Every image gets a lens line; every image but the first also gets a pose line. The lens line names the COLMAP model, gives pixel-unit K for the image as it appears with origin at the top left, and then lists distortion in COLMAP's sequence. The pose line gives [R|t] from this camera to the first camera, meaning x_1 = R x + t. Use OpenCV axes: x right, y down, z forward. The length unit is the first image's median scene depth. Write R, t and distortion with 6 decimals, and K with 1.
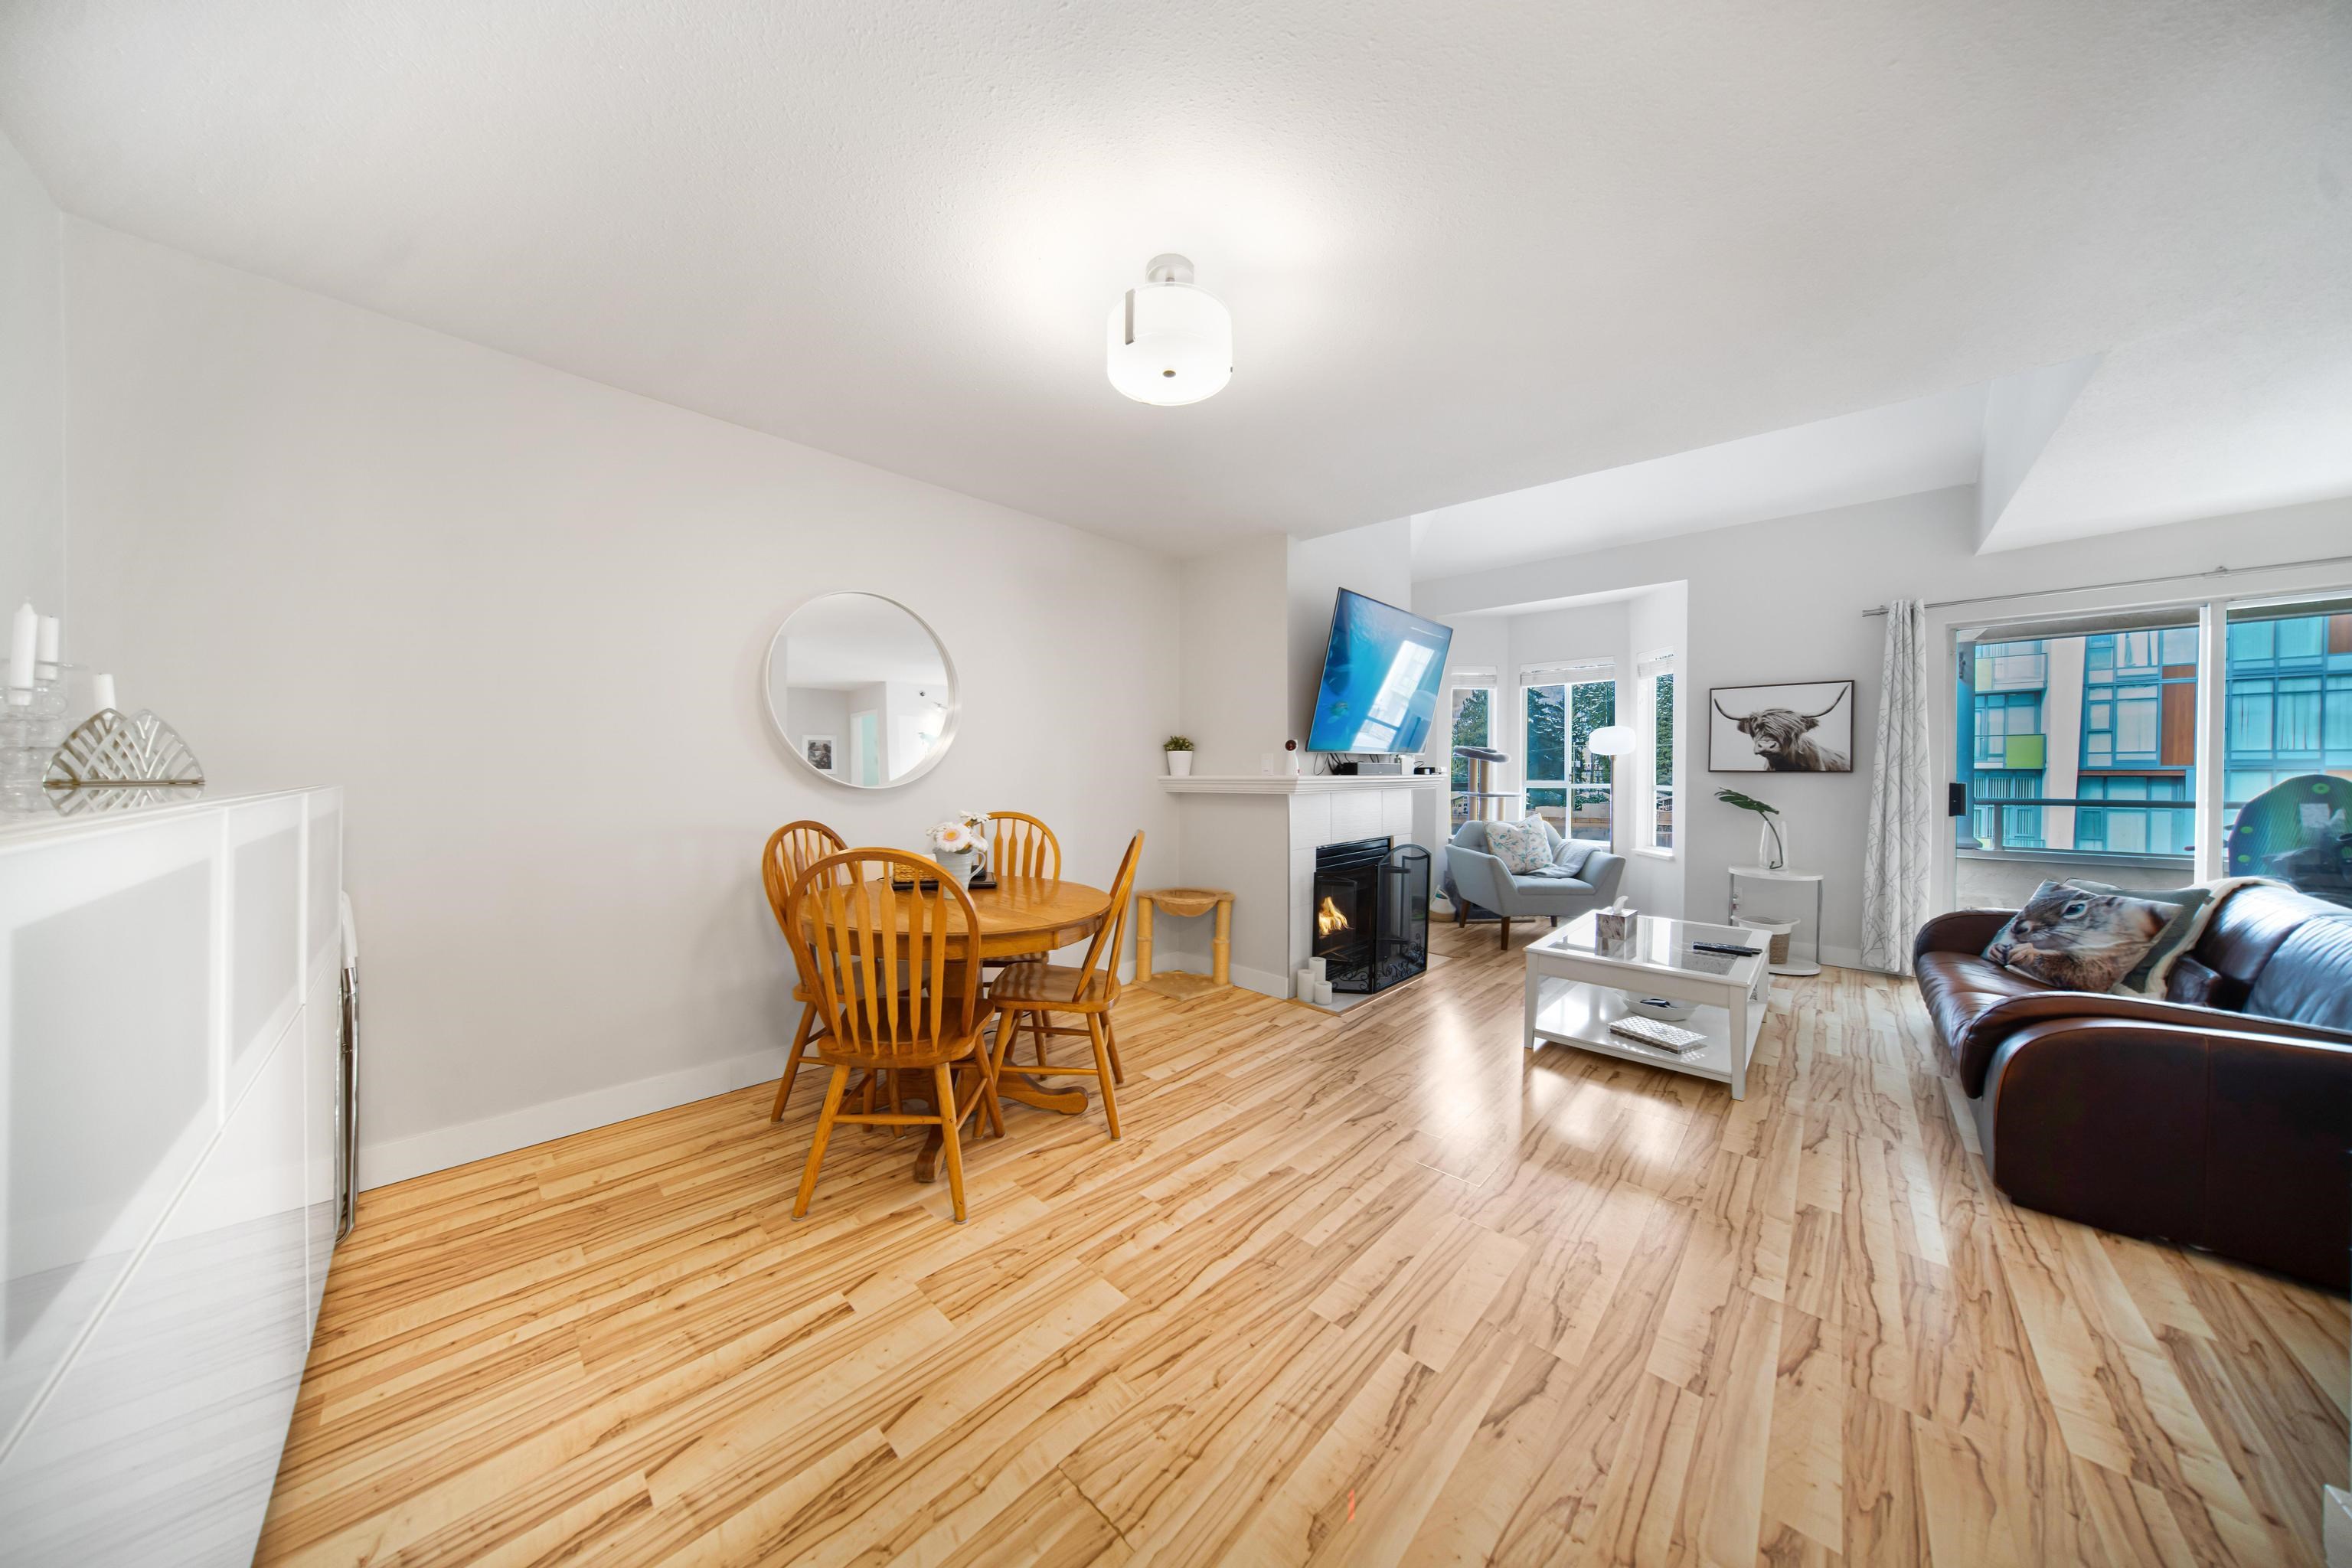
lens RADIAL K [[739.9, 0, 1170.4], [0, 739.9, 766.9], [0, 0, 1]] dist [-0.022008, 0.001243]
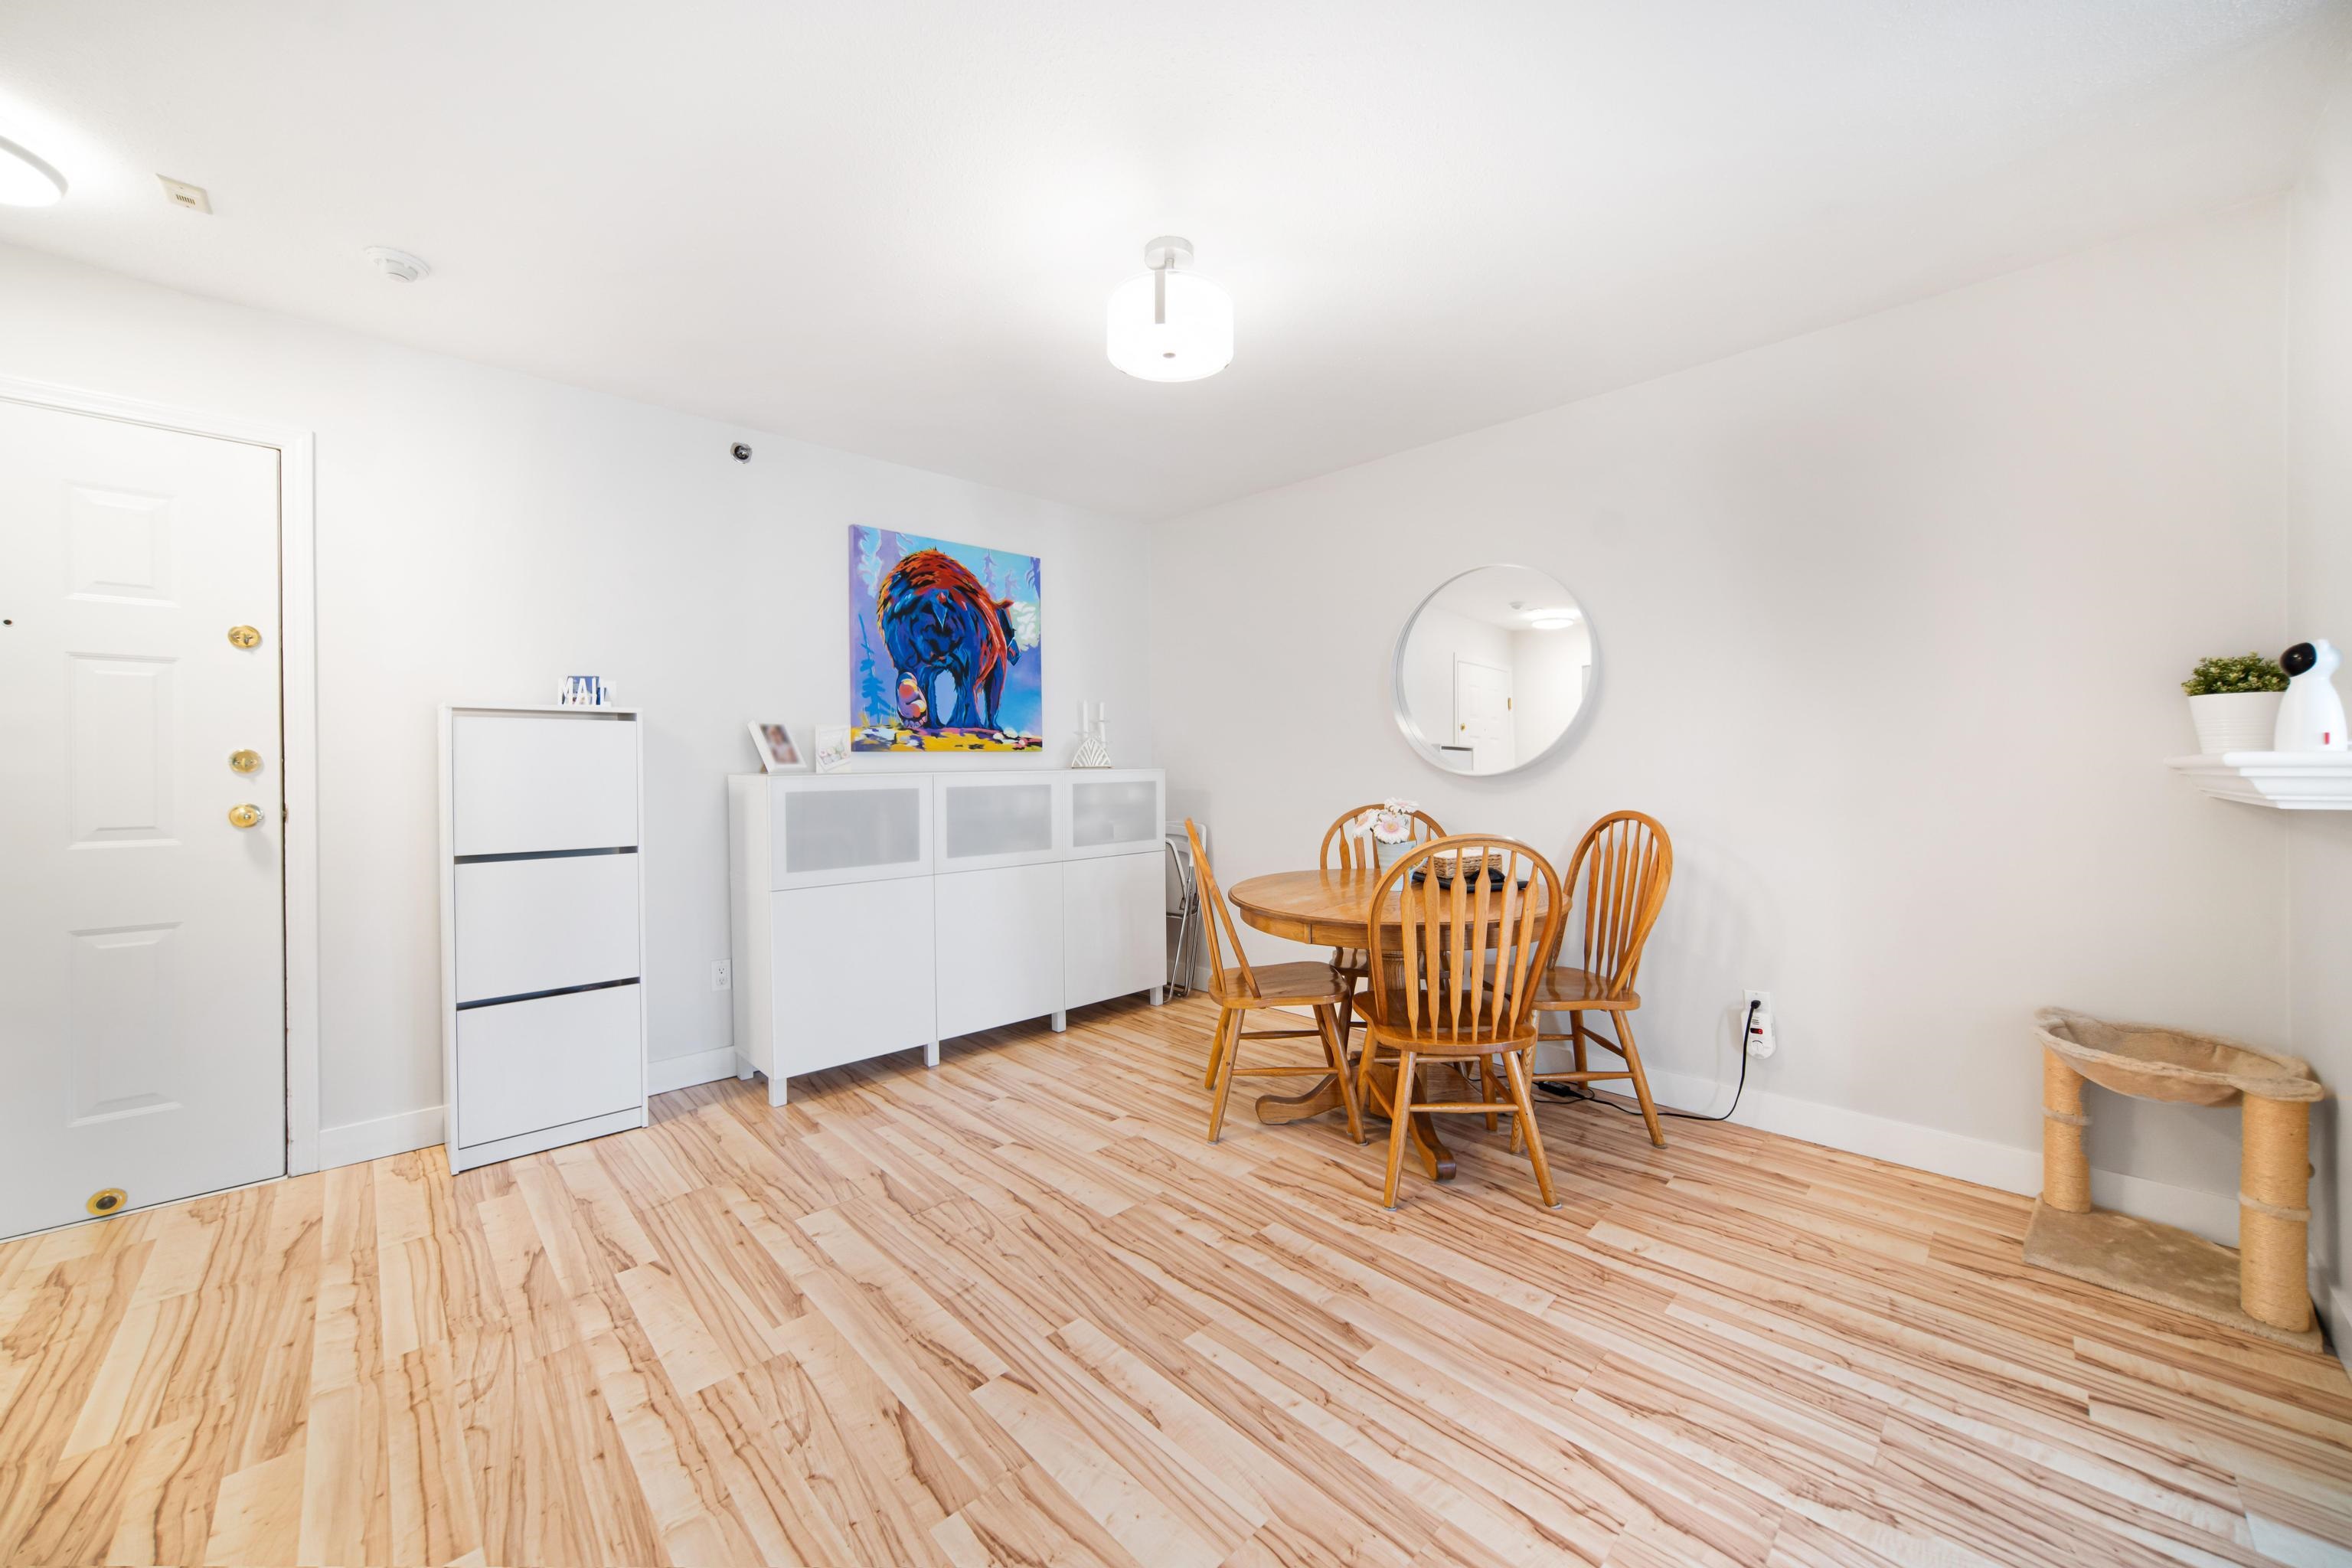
lens RADIAL K [[871.0, 0, 1155.5], [0, 871.0, 775.4], [0, 0, 1]] dist [-0.013973, 0.002078]
pose [[-0.066185, 0.004800, -0.997796, 0.628717], [0.019987, 0.999794, 0.003483, 0.011846], [0.997607, -0.019712, -0.066268, 0.567383]]
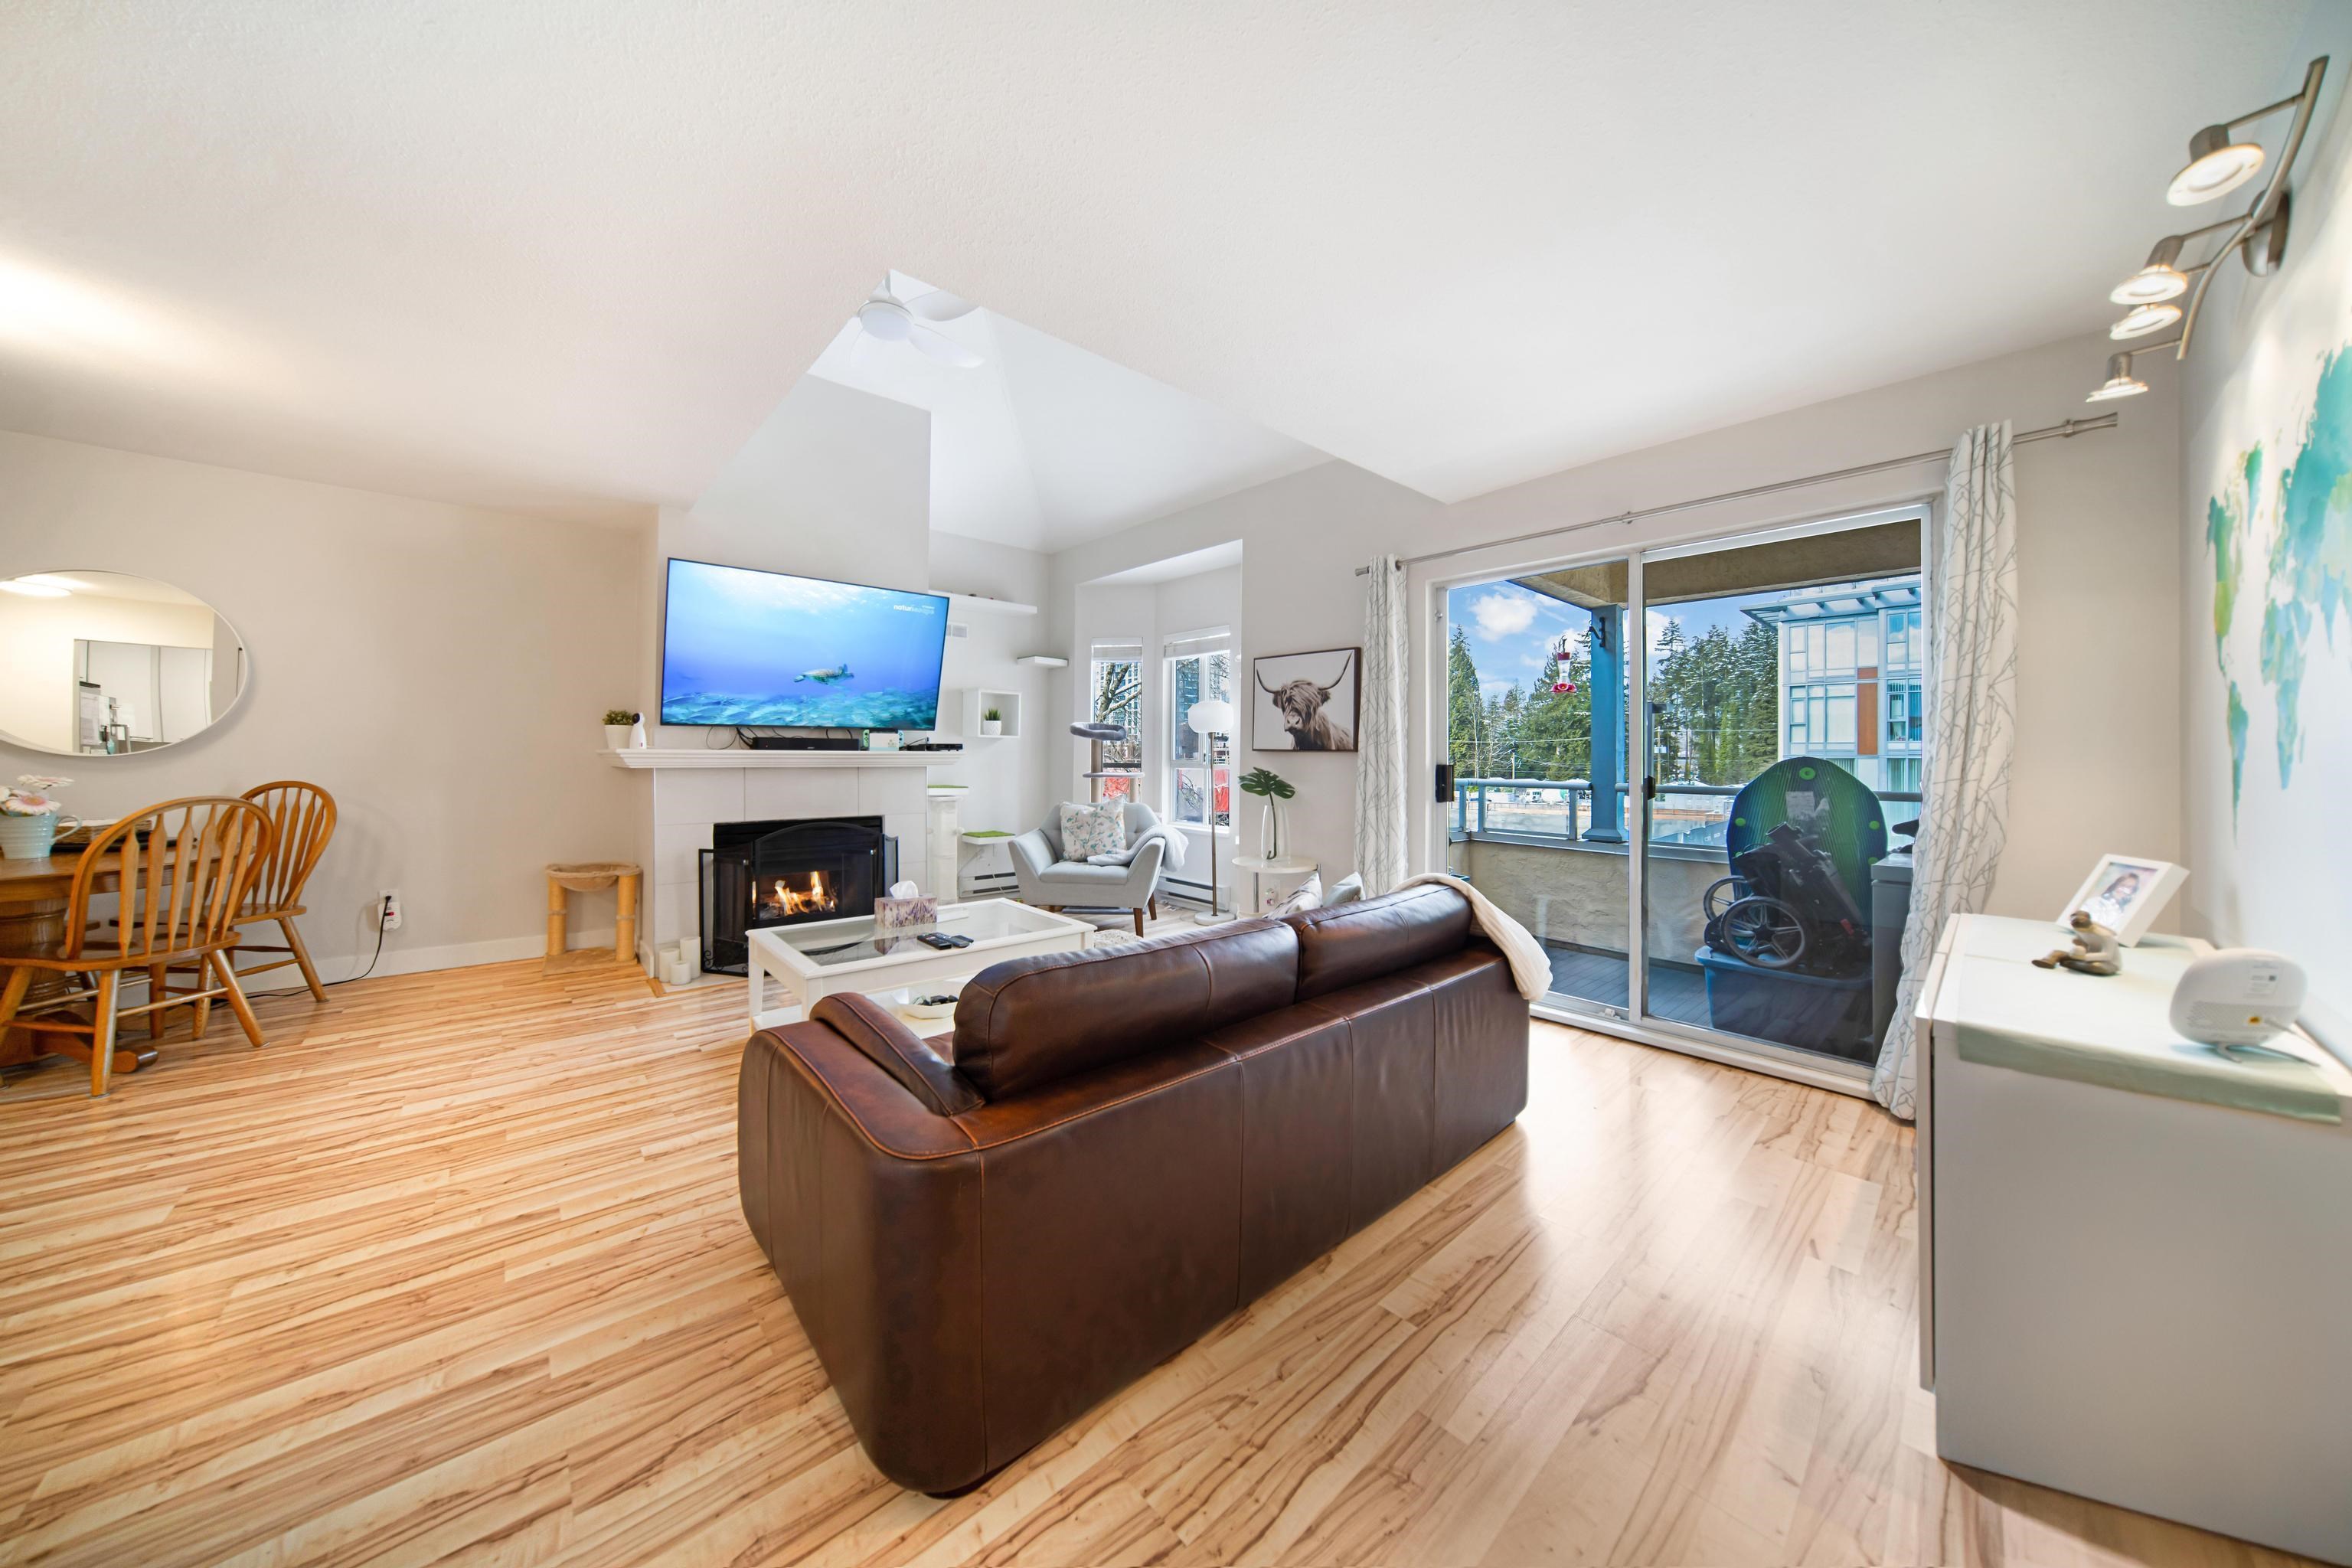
lens RADIAL K [[763.0, 0, 1214.0], [0, 763.0, 756.7], [0, 0, 1]] dist [-0.029150, 0.001413]
pose [[0.998128, 0.006679, -0.060801, 1.080238], [-0.005834, 0.999884, 0.014072, 0.002761], [0.060888, -0.013691, 0.998051, 0.065787]]
